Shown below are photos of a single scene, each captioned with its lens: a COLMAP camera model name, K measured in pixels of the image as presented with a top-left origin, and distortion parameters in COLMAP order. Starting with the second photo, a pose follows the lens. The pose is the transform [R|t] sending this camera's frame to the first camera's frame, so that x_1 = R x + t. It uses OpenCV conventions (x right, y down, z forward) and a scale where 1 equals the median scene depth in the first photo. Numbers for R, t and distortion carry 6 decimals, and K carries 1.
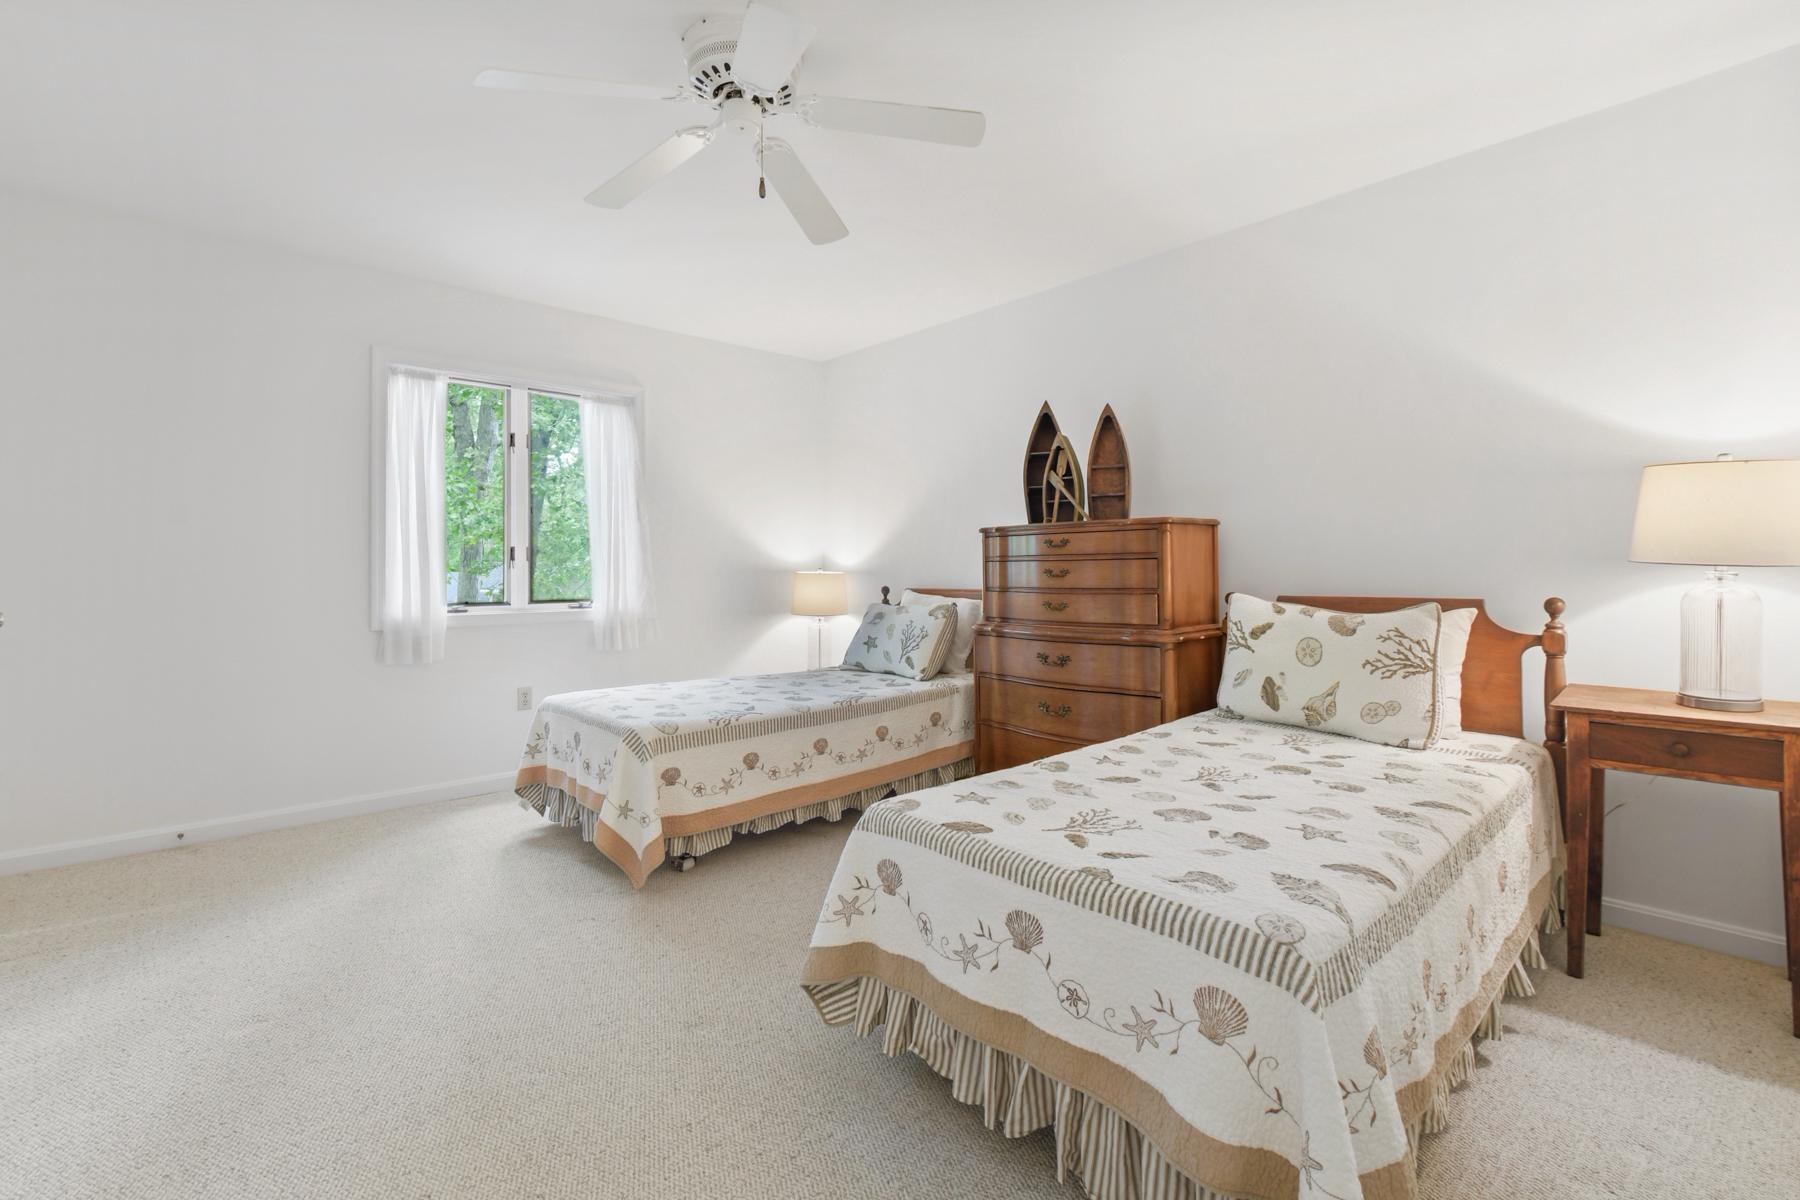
lens RADIAL K [[816.1, 0, 880.1], [0, 816.1, 578.1], [0, 0, 1]] dist [0.008777, -0.004273]
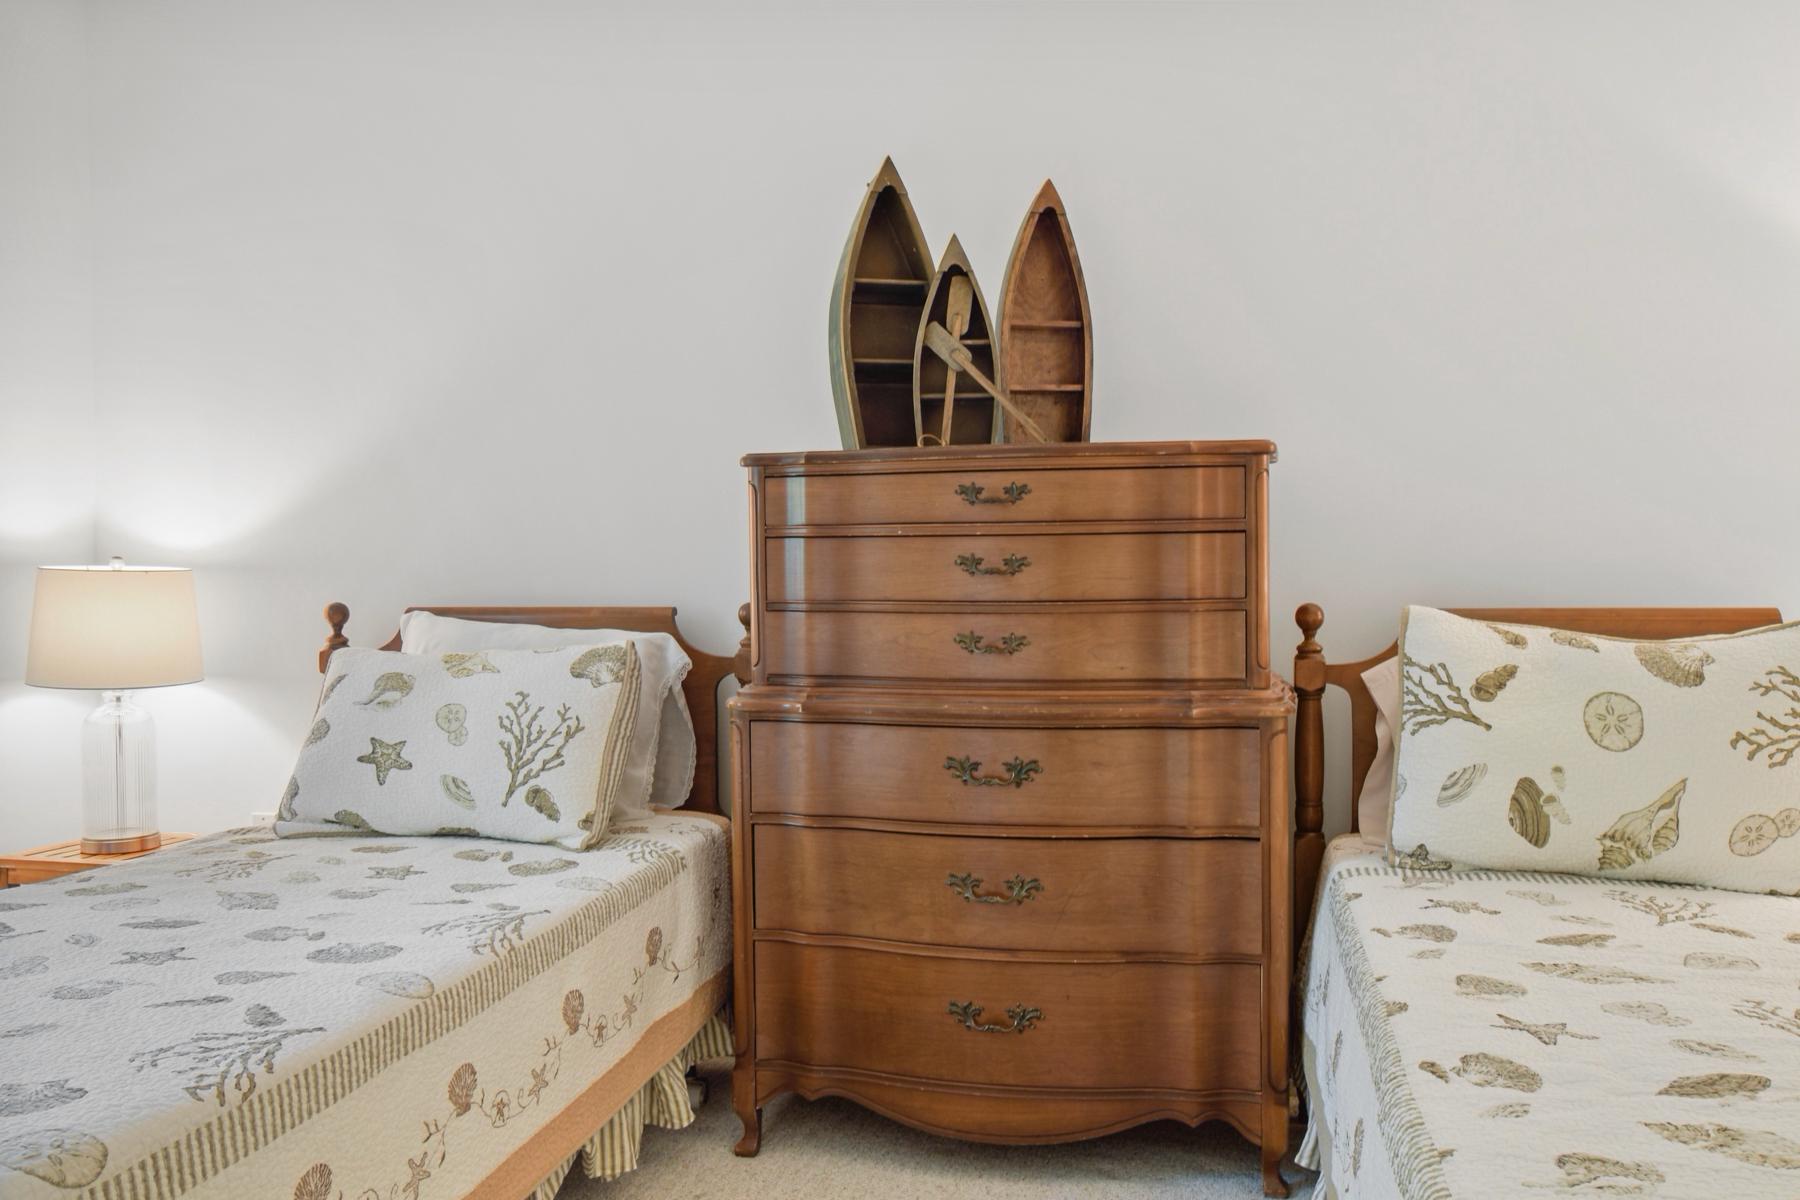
lens RADIAL K [[1505.8, 0, 891.6], [0, 1505.8, 622.6], [0, 0, 1]] dist [0.012527, -0.013848]
pose [[0.816989, -0.023673, 0.576167, -0.293220], [0.007901, 0.999523, 0.029865, -0.000124], [-0.576599, -0.019847, 0.816786, 0.423827]]
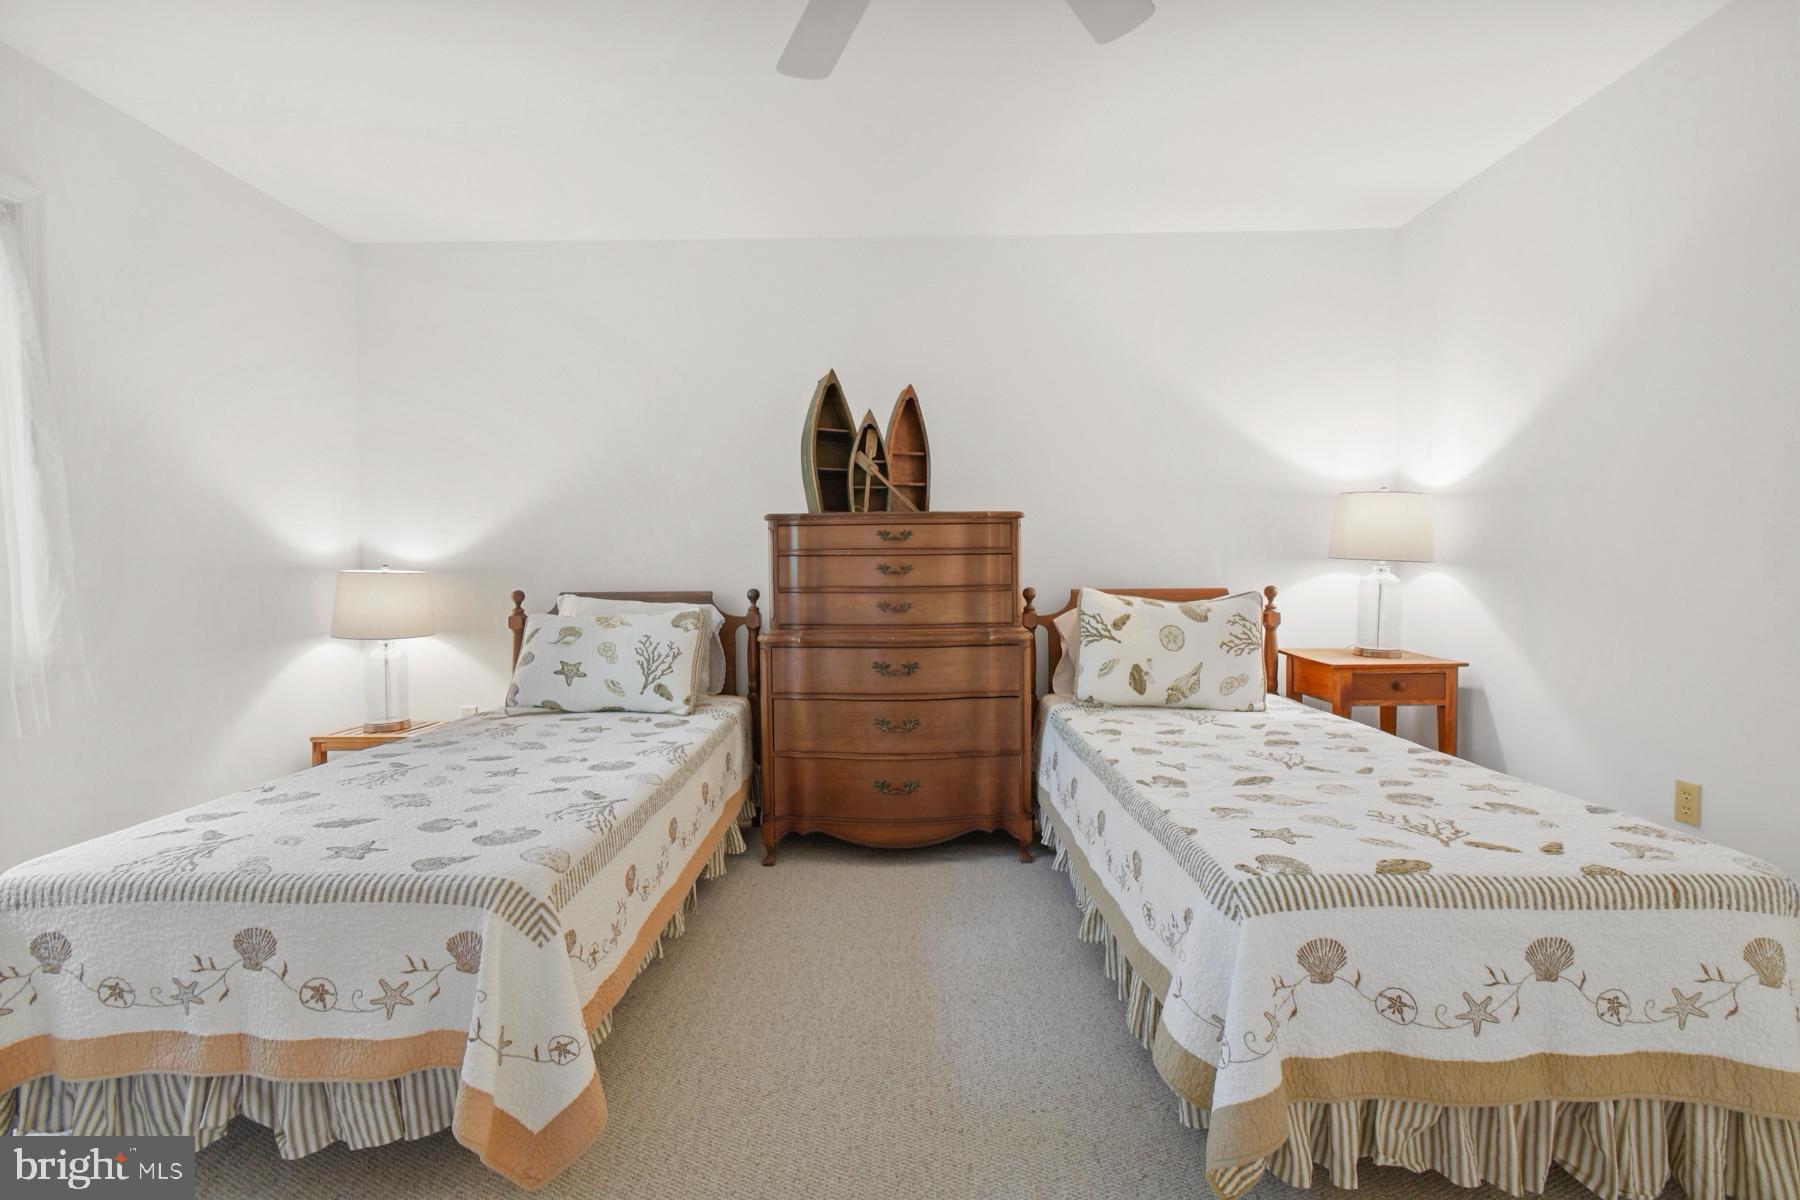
lens RADIAL K [[816.1, 0, 892.9], [0, 816.1, 591.6], [0, 0, 1]] dist [0.008777, -0.004273]
pose [[0.673092, -0.022506, 0.739216, -0.463310], [0.010508, 0.999727, 0.020869, -0.000817], [-0.739484, -0.006279, 0.673145, 0.441193]]
